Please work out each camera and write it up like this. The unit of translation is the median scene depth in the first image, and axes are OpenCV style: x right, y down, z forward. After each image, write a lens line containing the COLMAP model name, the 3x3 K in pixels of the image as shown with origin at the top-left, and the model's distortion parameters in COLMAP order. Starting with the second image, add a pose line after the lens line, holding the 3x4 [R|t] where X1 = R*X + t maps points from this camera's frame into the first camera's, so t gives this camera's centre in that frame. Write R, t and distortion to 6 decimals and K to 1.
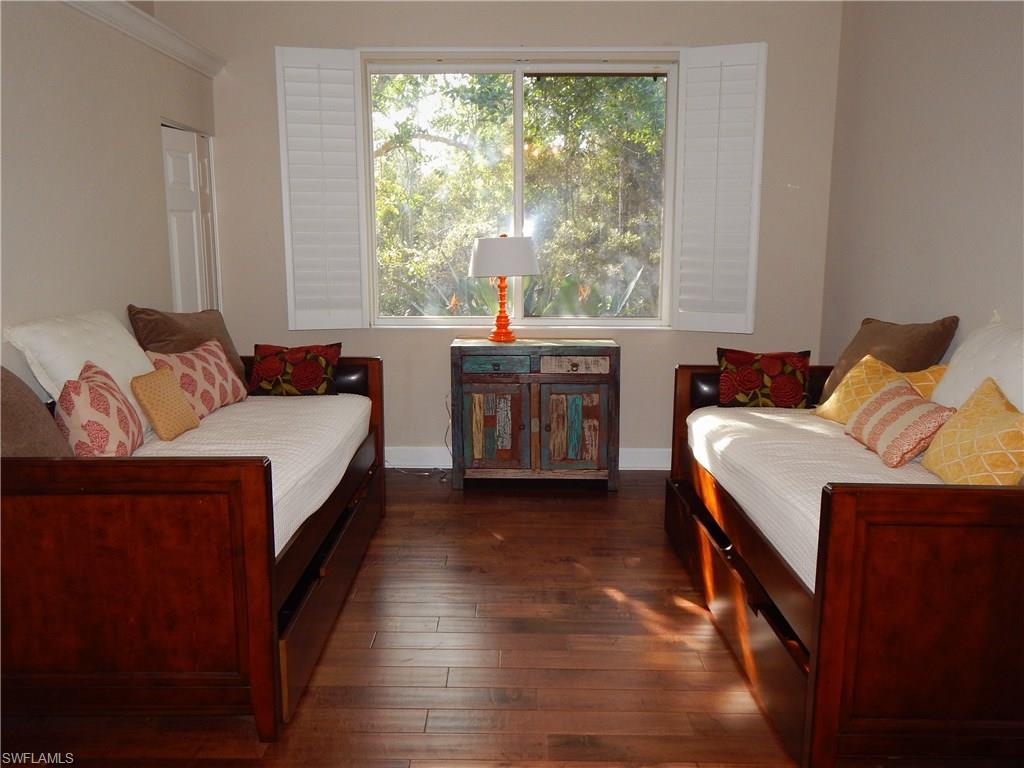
lens RADIAL K [[847.0, 0, 512.0], [0, 847.0, 384.0], [0, 0, 1]] dist [-0.004880, -0.001450]
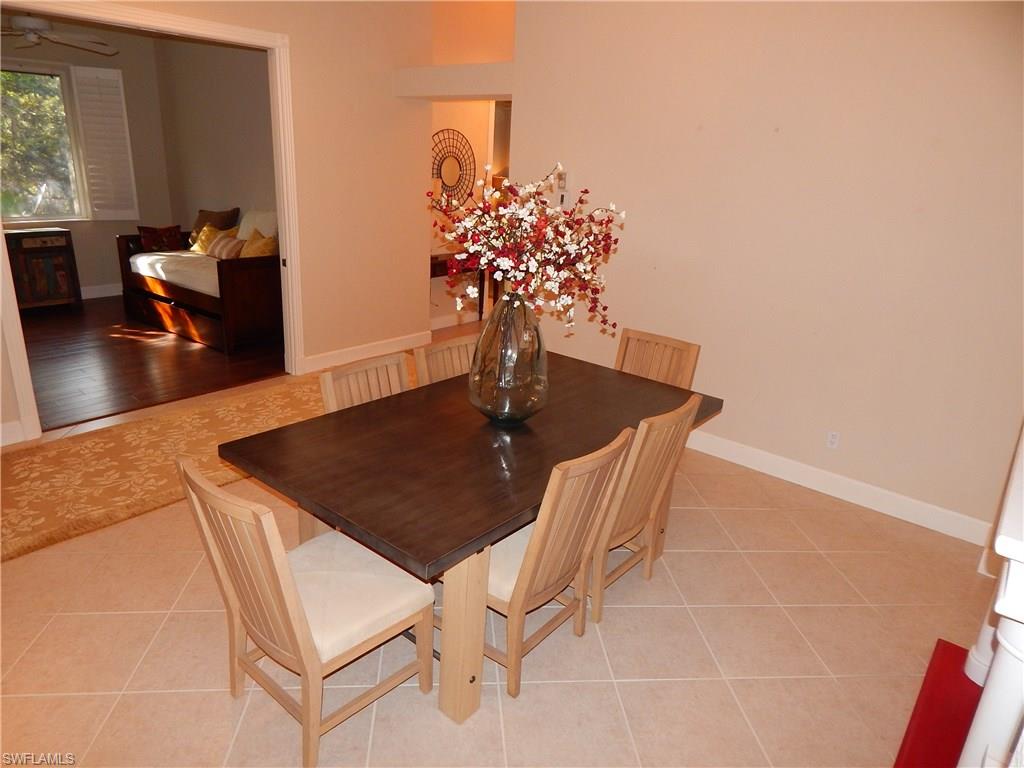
lens RADIAL K [[668.8, 0, 510.7], [0, 668.8, 366.3], [0, 0, 1]] dist [0.001696, -0.000473]
pose [[0.628979, -0.214524, 0.747238, -0.526360], [0.095194, 0.975194, 0.199838, 0.057256], [-0.771572, -0.054561, 0.633798, -0.871662]]
